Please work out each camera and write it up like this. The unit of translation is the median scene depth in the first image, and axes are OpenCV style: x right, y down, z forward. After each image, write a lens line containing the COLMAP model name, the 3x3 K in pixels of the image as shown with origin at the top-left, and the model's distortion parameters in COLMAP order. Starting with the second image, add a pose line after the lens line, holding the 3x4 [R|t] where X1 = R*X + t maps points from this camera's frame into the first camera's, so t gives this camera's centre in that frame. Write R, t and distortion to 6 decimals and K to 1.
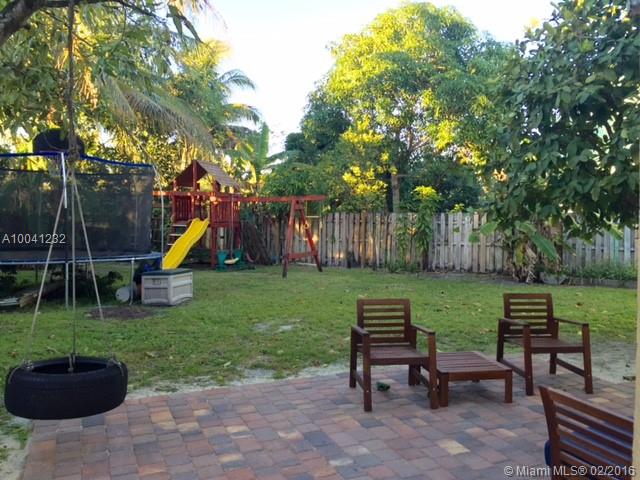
lens RADIAL K [[547.6, 0, 320.9], [0, 547.6, 224.6], [0, 0, 1]] dist [0.050028, -0.009682]
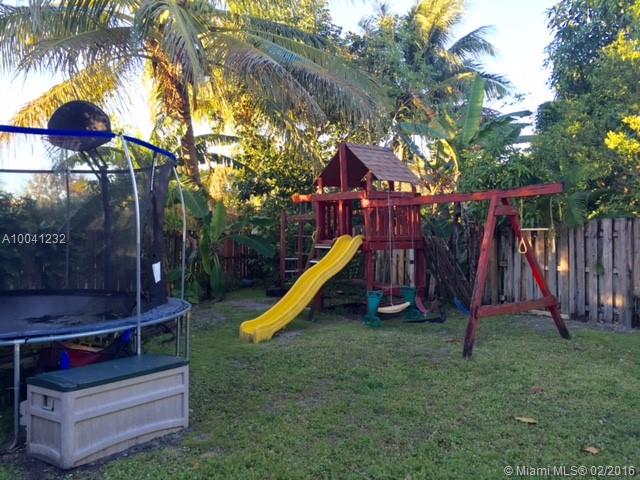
lens RADIAL K [[547.6, 0, 320.9], [0, 547.6, 224.6], [0, 0, 1]] dist [0.050028, -0.009682]
pose [[0.878196, -0.023916, -0.477702, 0.047890], [0.015128, 0.999638, -0.022235, -0.009838], [0.478061, 0.012300, 0.878241, 0.445023]]
